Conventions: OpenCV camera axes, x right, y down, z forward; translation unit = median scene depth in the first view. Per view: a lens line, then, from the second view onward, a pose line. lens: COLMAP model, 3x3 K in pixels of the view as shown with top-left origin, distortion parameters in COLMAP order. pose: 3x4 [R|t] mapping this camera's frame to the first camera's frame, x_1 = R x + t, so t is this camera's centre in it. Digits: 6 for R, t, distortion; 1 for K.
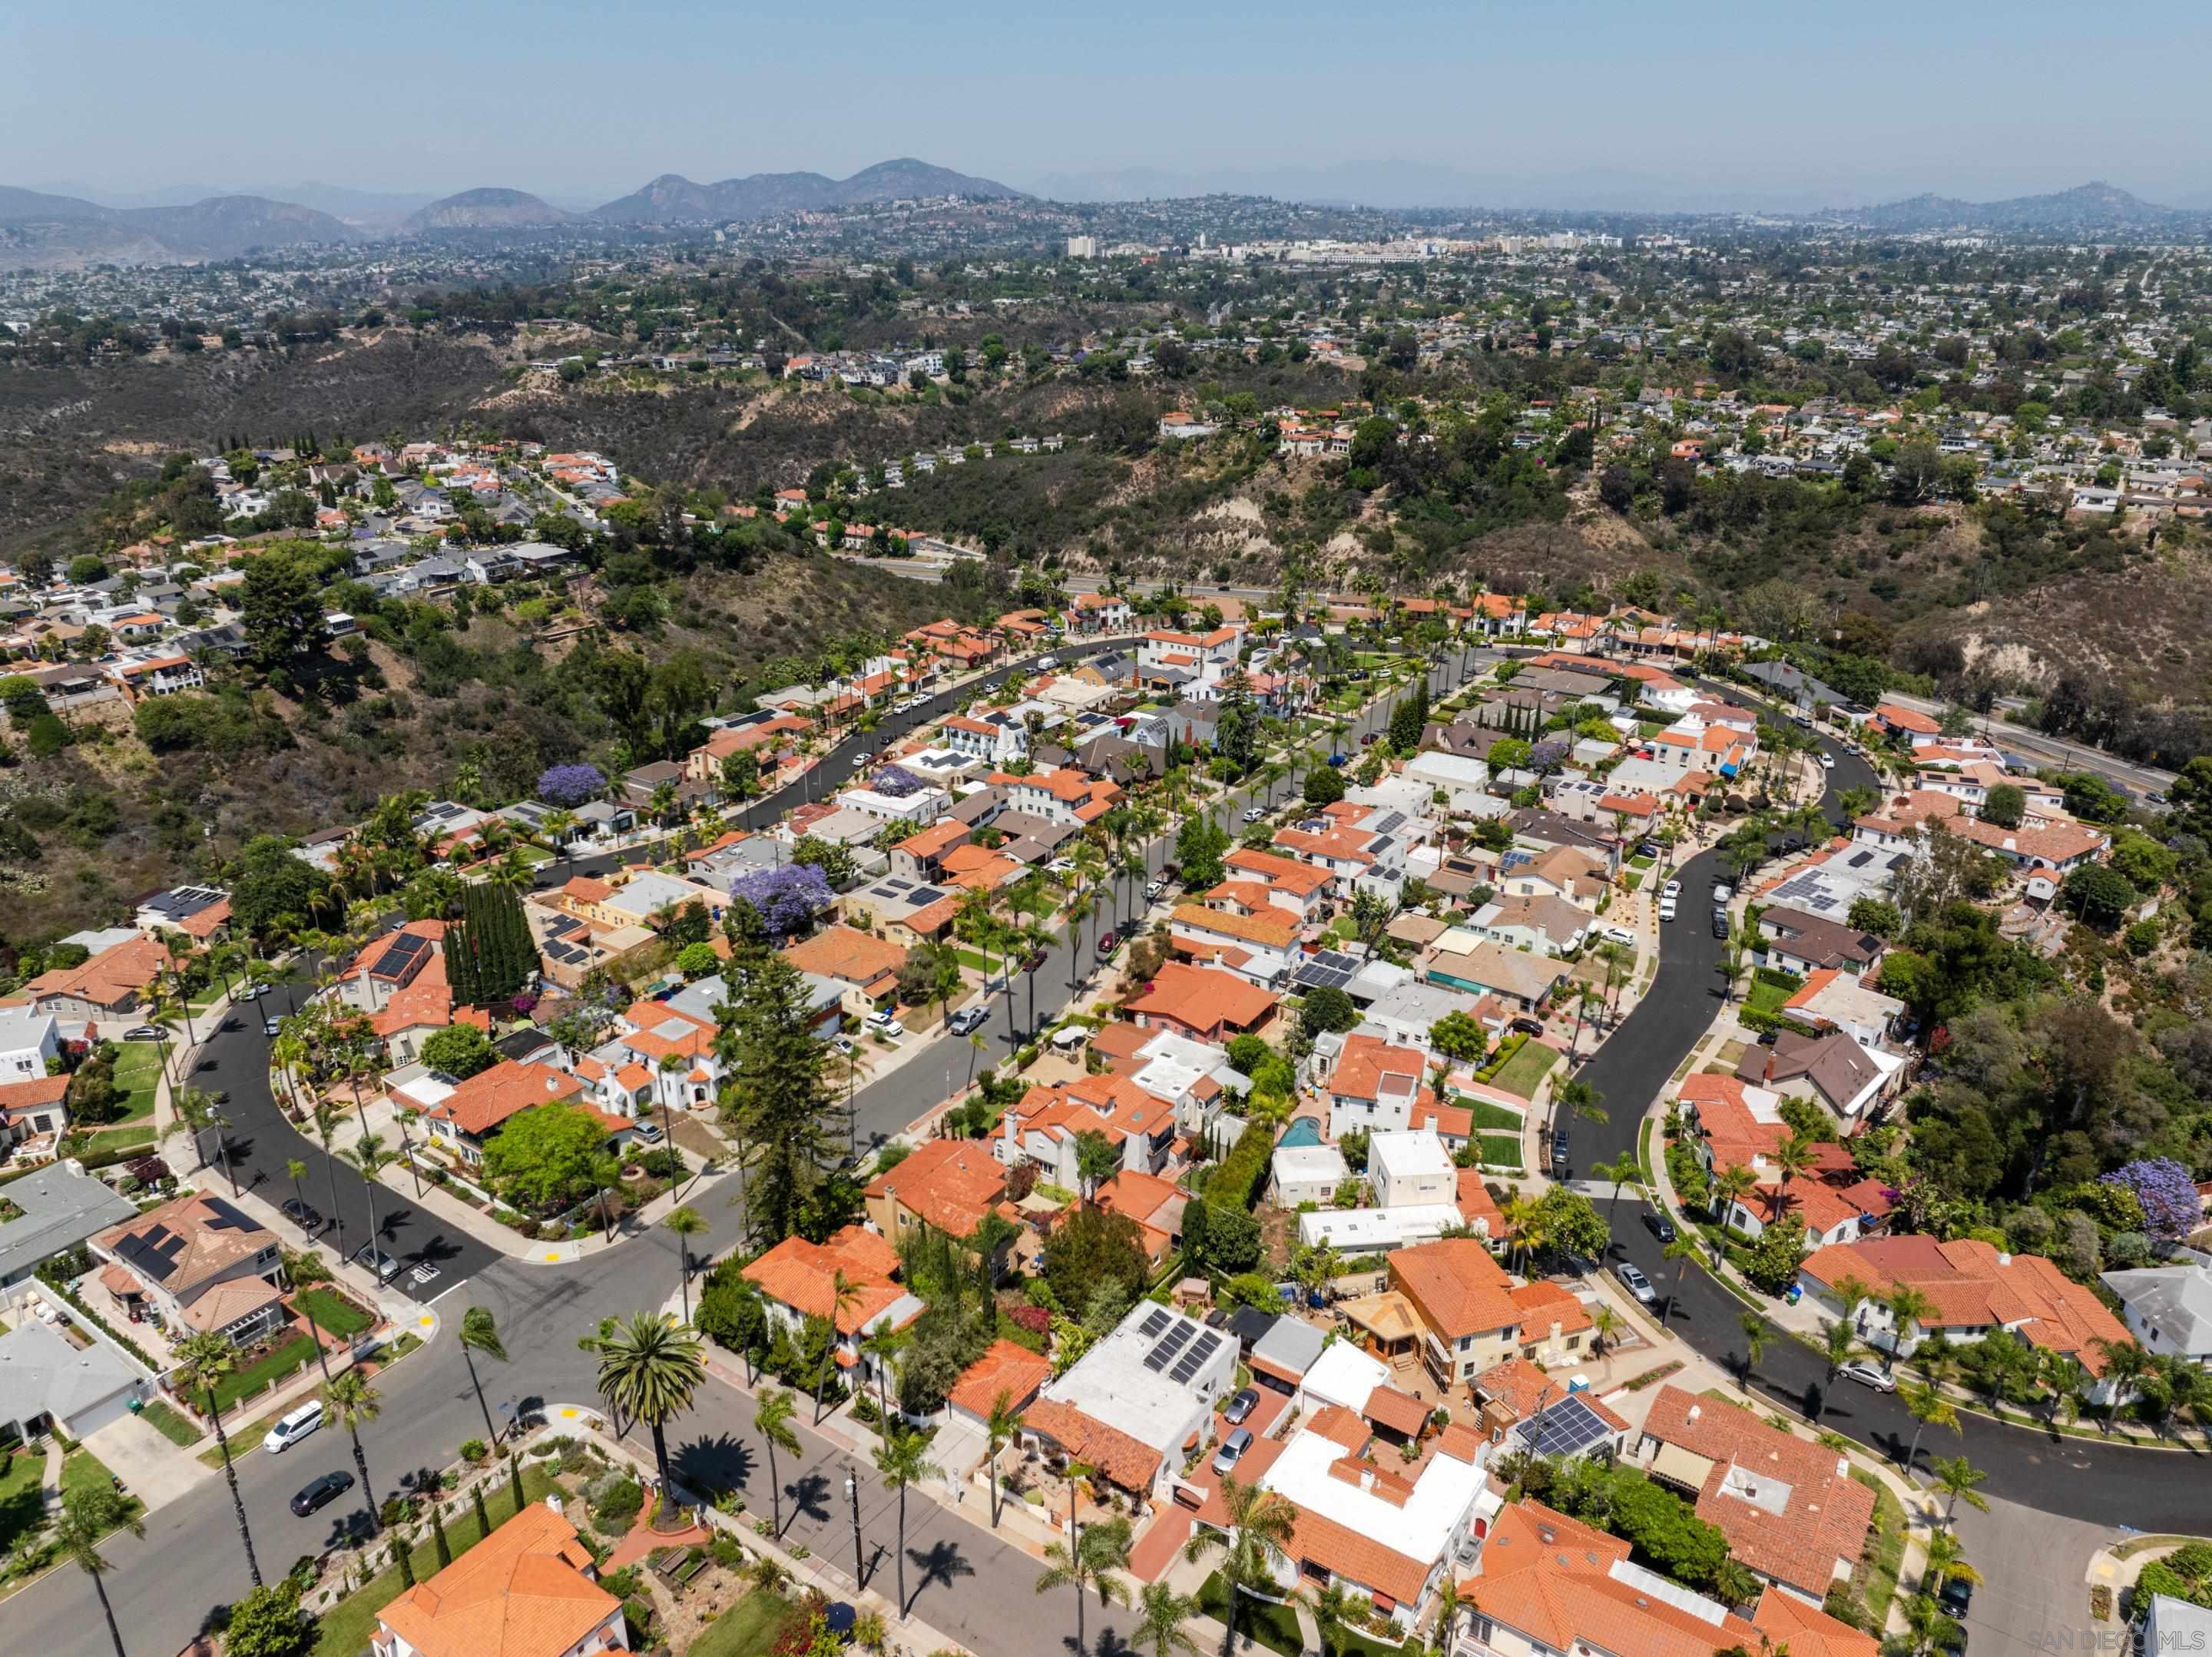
lens RADIAL K [[1549.8, 0, 1104.0], [0, 1549.8, 824.6], [0, 0, 1]] dist [-0.031637, -0.004905]
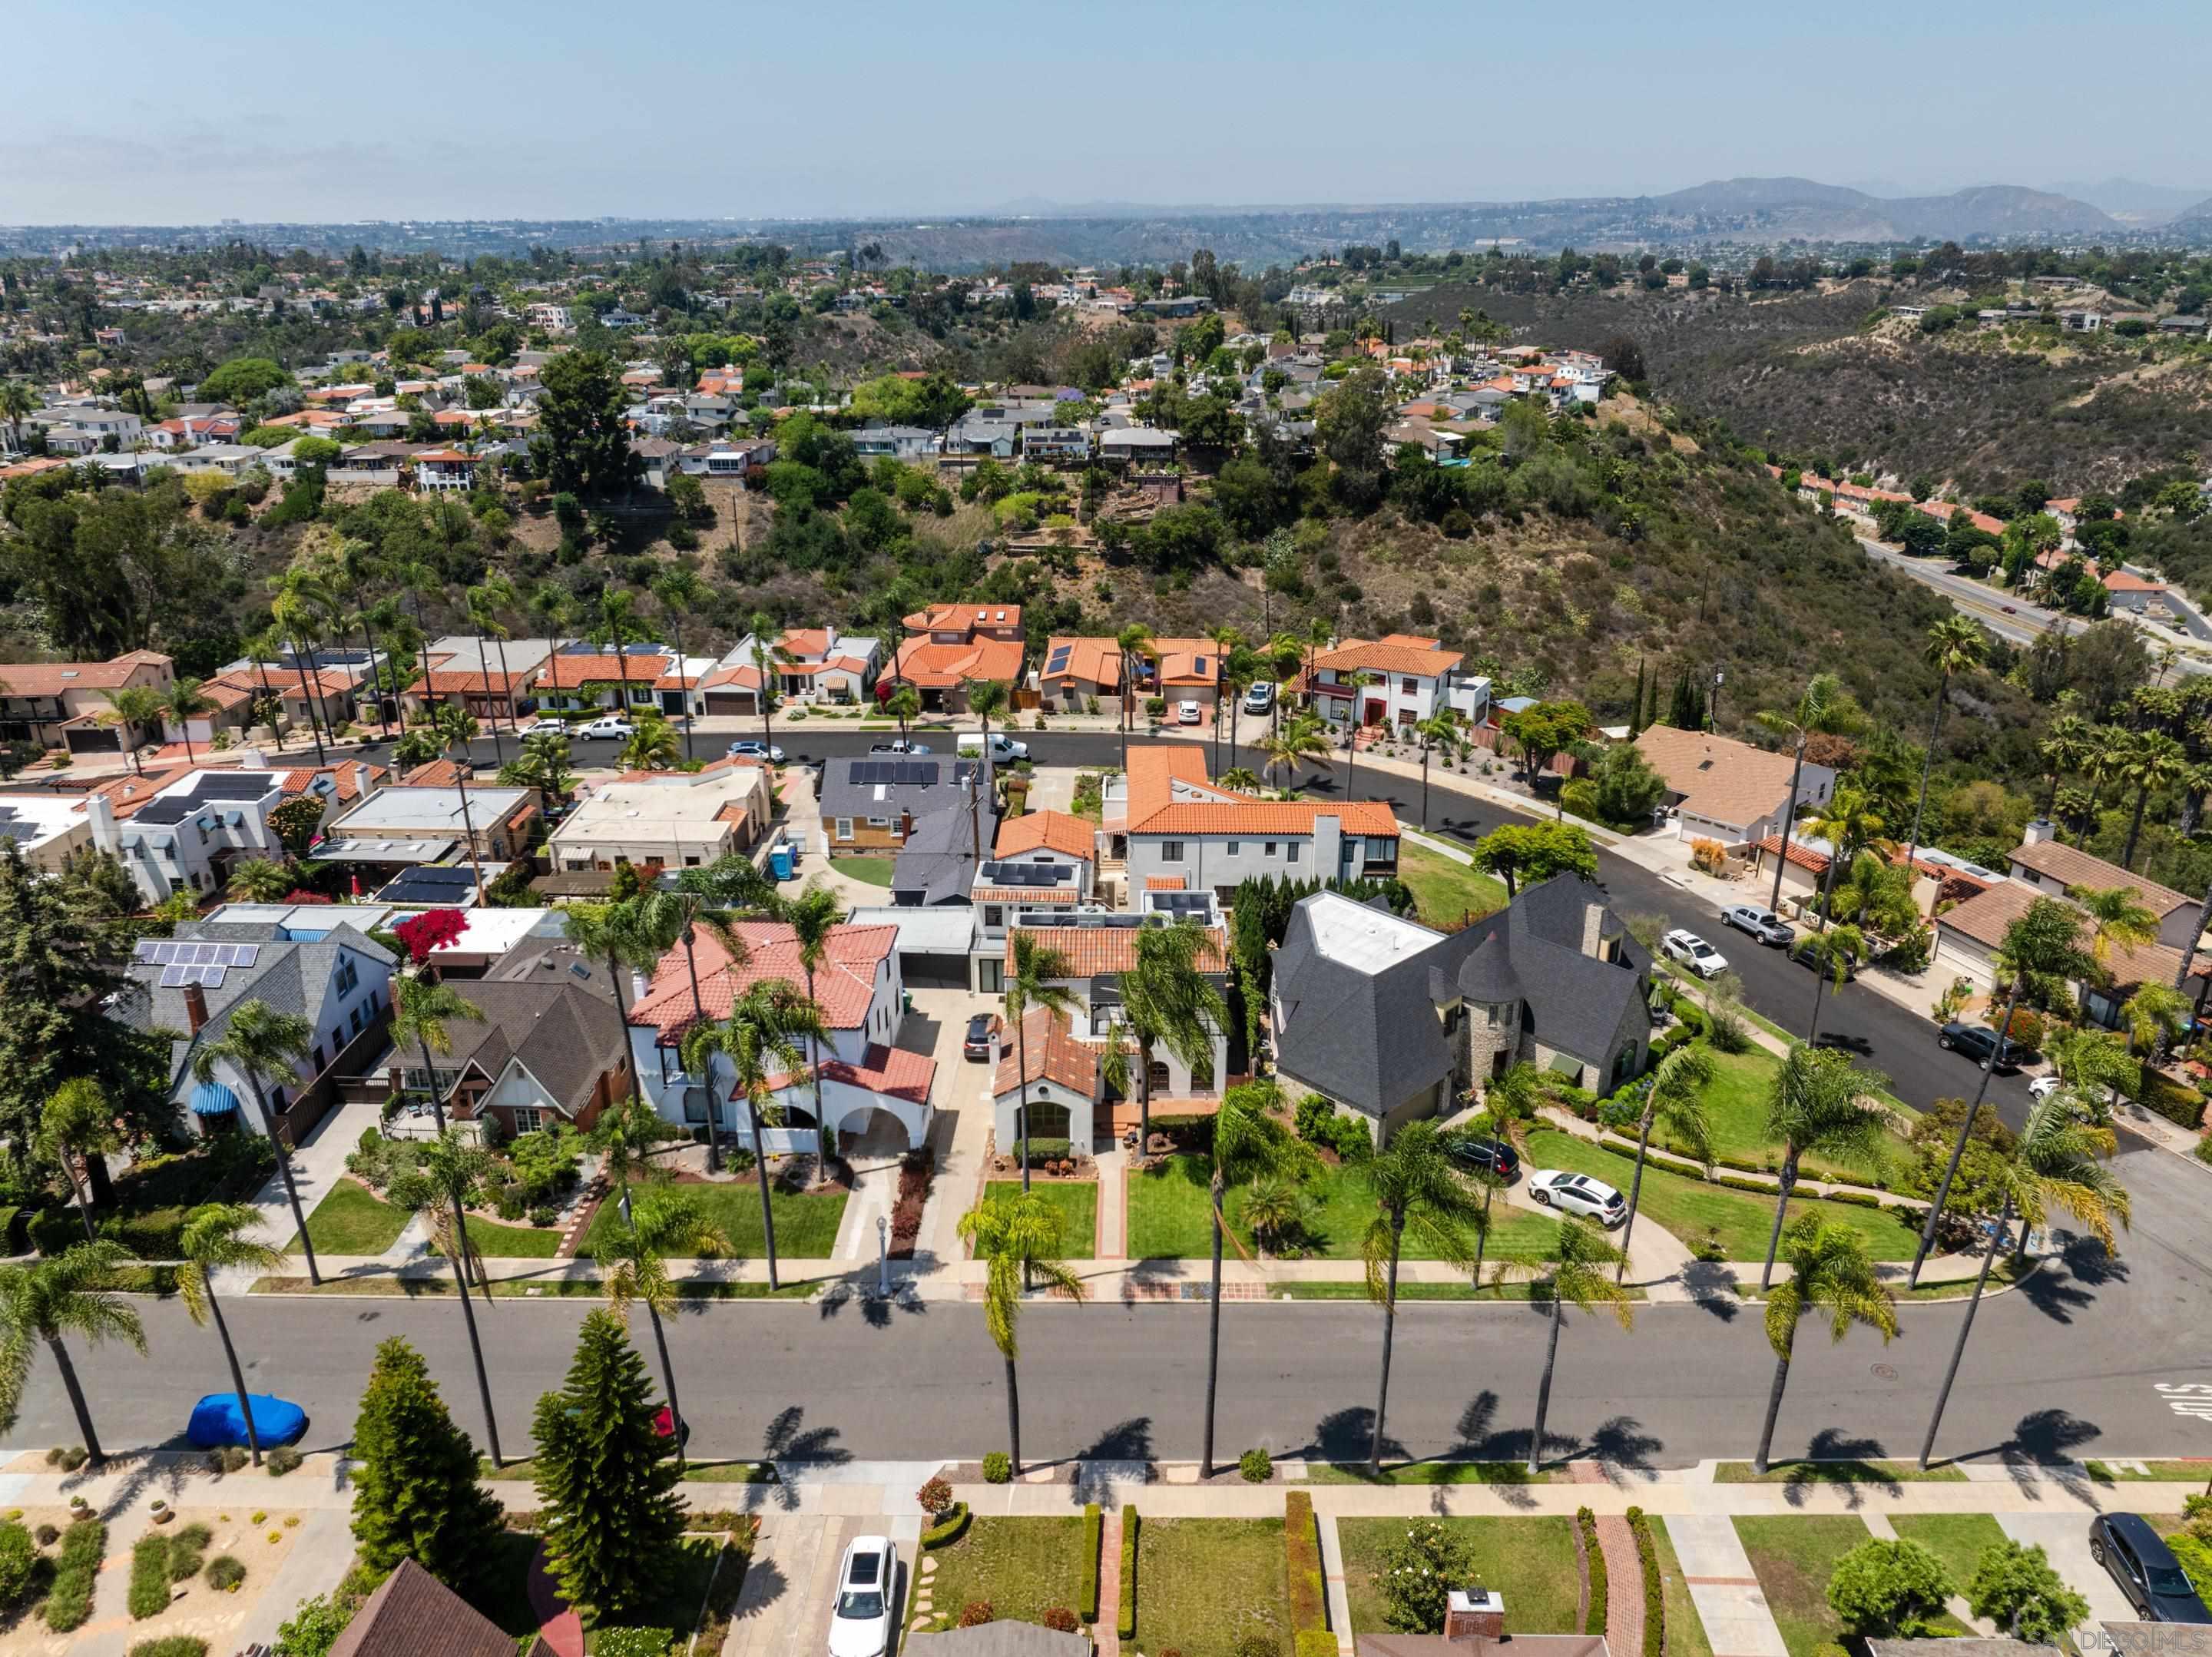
lens RADIAL K [[1542.8, 0, 1106.0], [0, 1542.8, 828.5], [0, 0, 1]] dist [-0.011073, -0.034055]
pose [[0.538915, 0.312355, -0.782307, 0.164509], [-0.310438, 0.936987, 0.160261, -0.088333], [0.783070, 0.156491, 0.601923, 0.443917]]
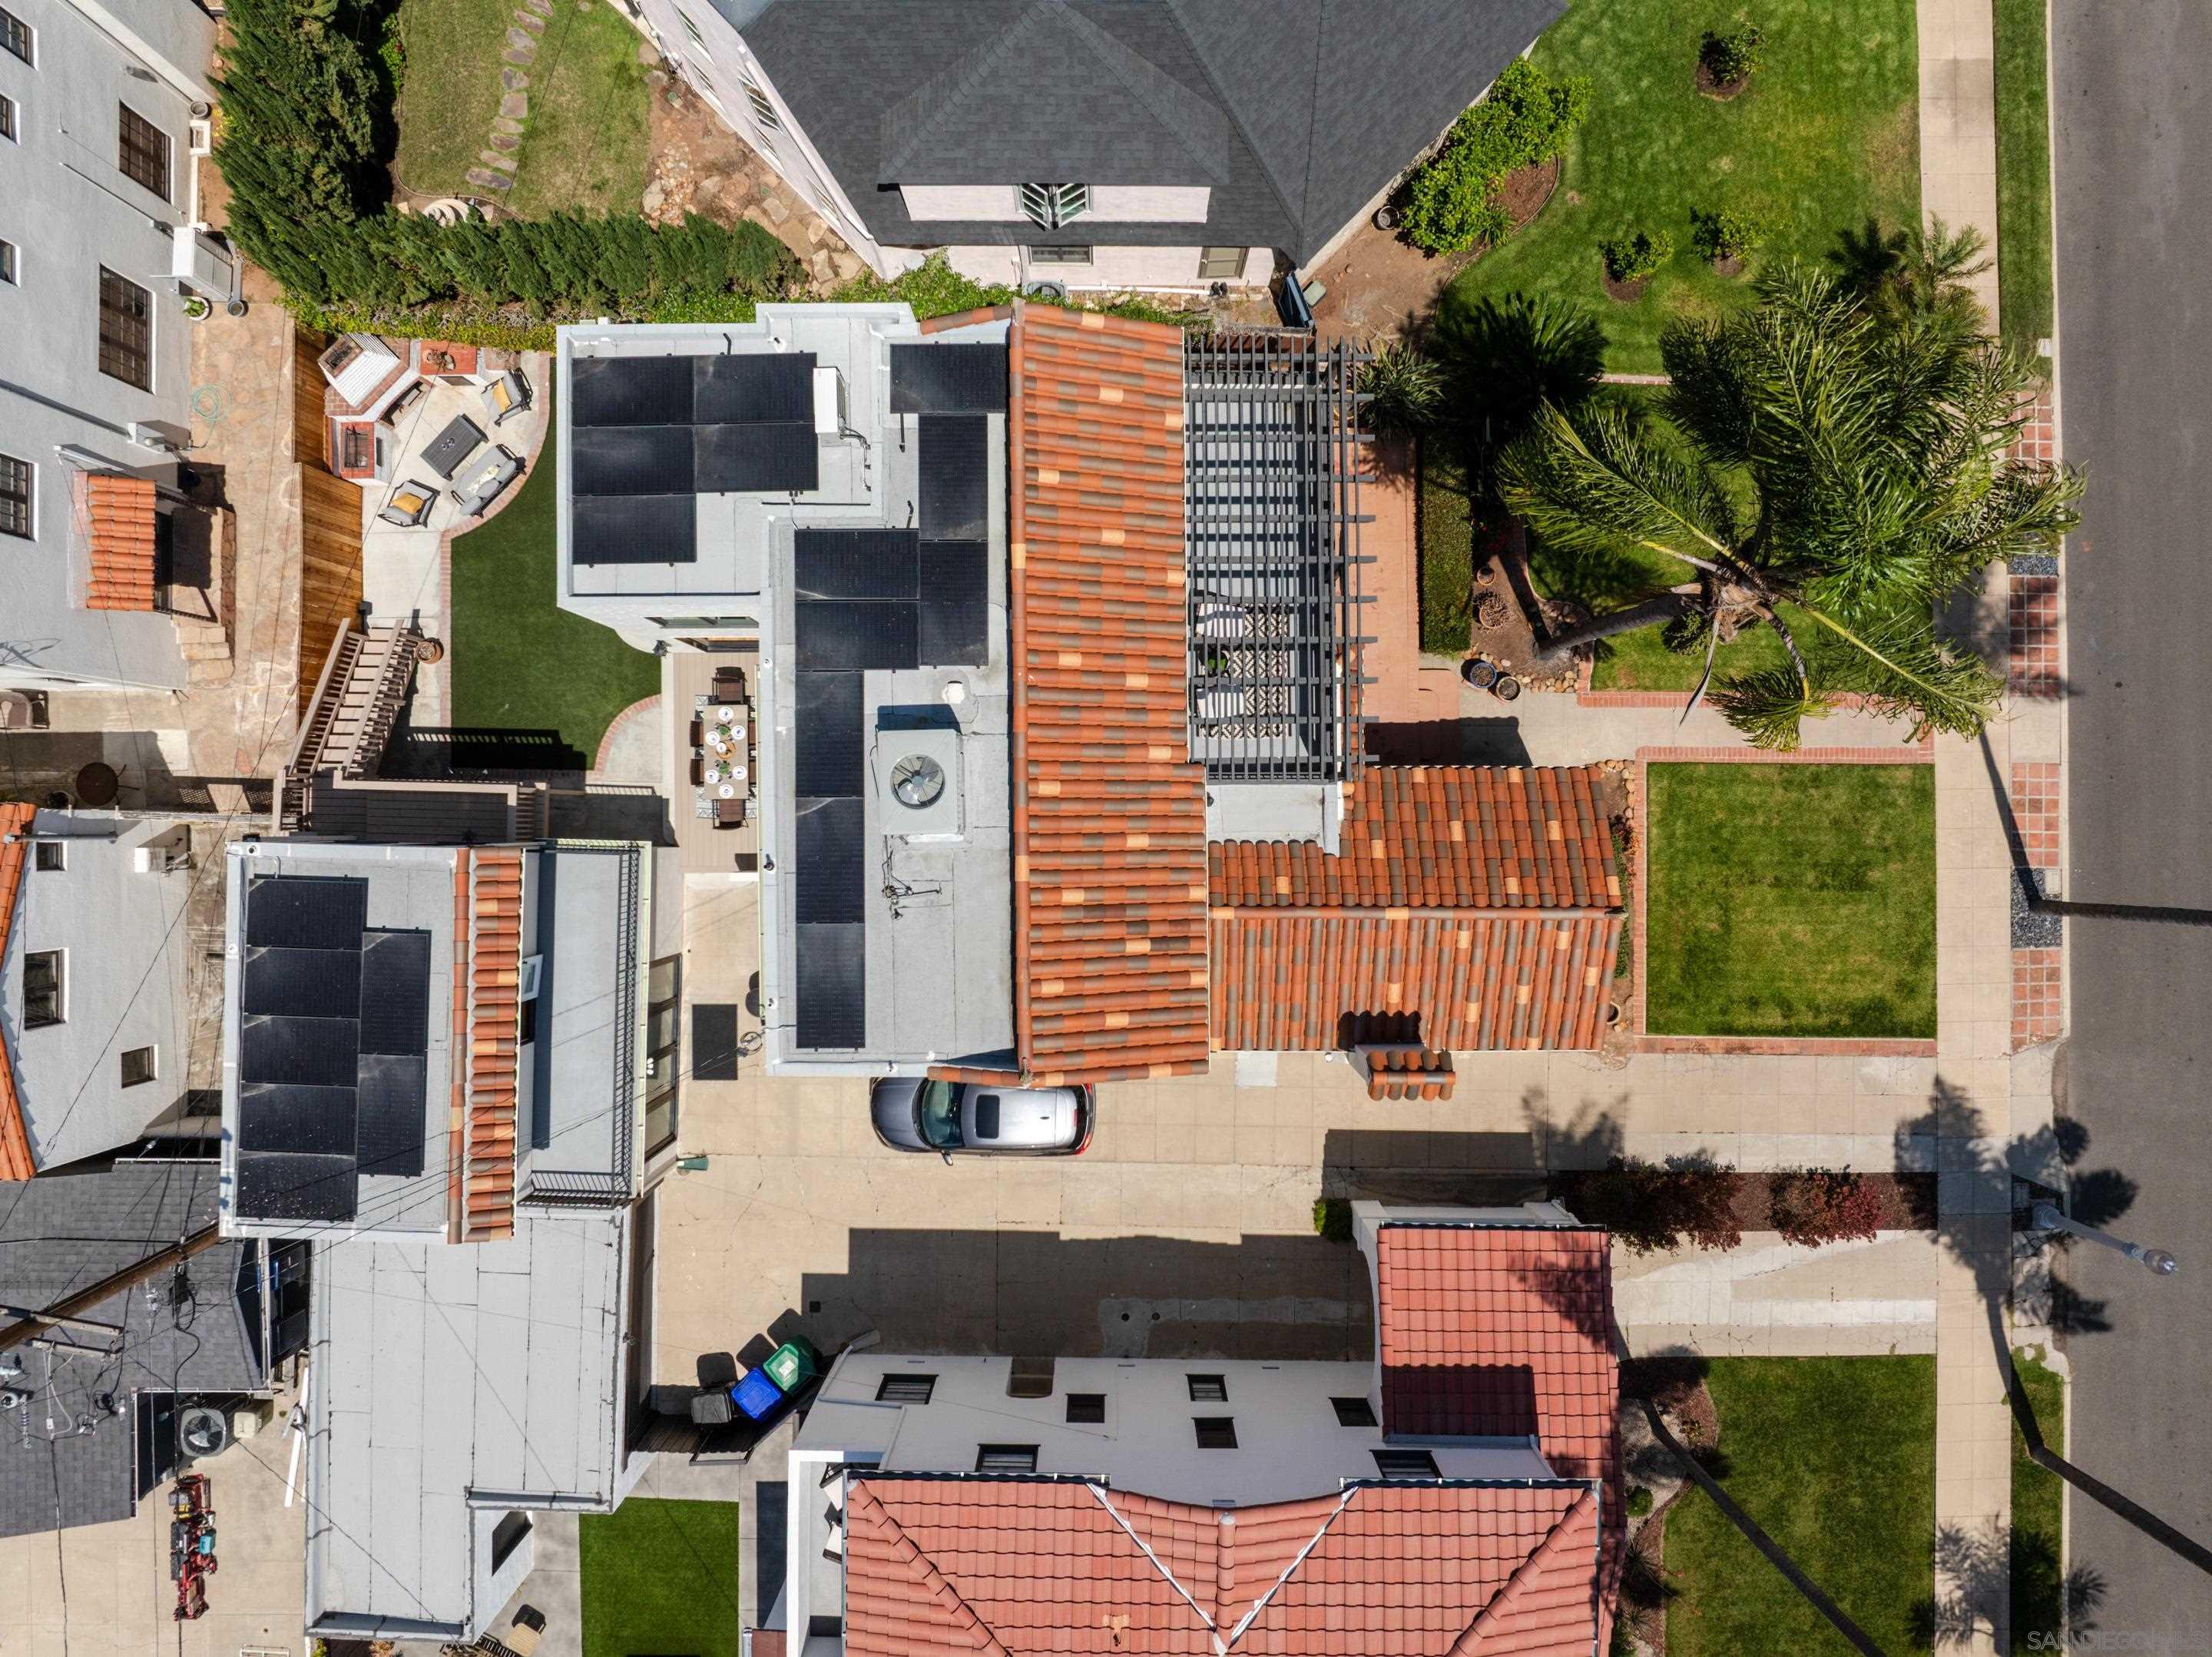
lens RADIAL K [[1549.8, 0, 1104.0], [0, 1549.8, 824.6], [0, 0, 1]] dist [-0.031637, -0.004905]
pose [[0.833815, -0.552044, 0.000880, 0.059818], [0.201264, 0.305475, 0.930687, -0.092065], [-0.514049, -0.775843, 0.365817, 0.511490]]
